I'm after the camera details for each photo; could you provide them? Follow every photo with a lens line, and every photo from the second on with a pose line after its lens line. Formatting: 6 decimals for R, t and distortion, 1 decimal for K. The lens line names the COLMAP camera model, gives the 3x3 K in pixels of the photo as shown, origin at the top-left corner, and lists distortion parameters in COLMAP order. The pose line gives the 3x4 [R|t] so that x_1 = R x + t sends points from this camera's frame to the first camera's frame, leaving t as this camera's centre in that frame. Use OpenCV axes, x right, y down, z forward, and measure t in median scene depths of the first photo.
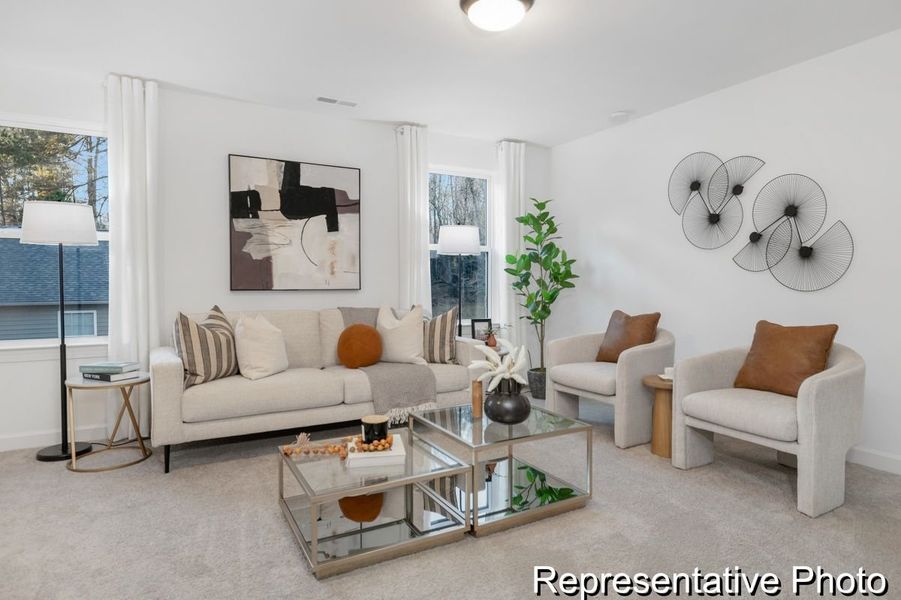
lens RADIAL K [[499.5, 0, 450.5], [0, 499.5, 300.0], [0, 0, 1]] dist [-0.001059, 0.000327]
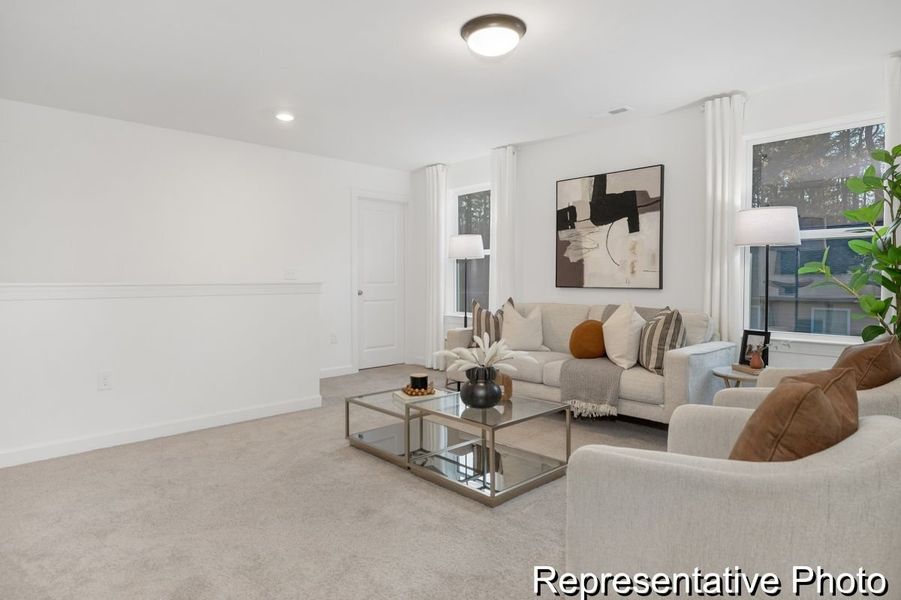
lens RADIAL K [[499.5, 0, 450.5], [0, 499.5, 300.0], [0, 0, 1]] dist [-0.001059, 0.000327]
pose [[0.276475, 0.042045, -0.960101, 0.699002], [-0.036478, 0.998782, 0.033235, -0.017920], [0.960328, 0.025834, 0.277672, 0.368686]]
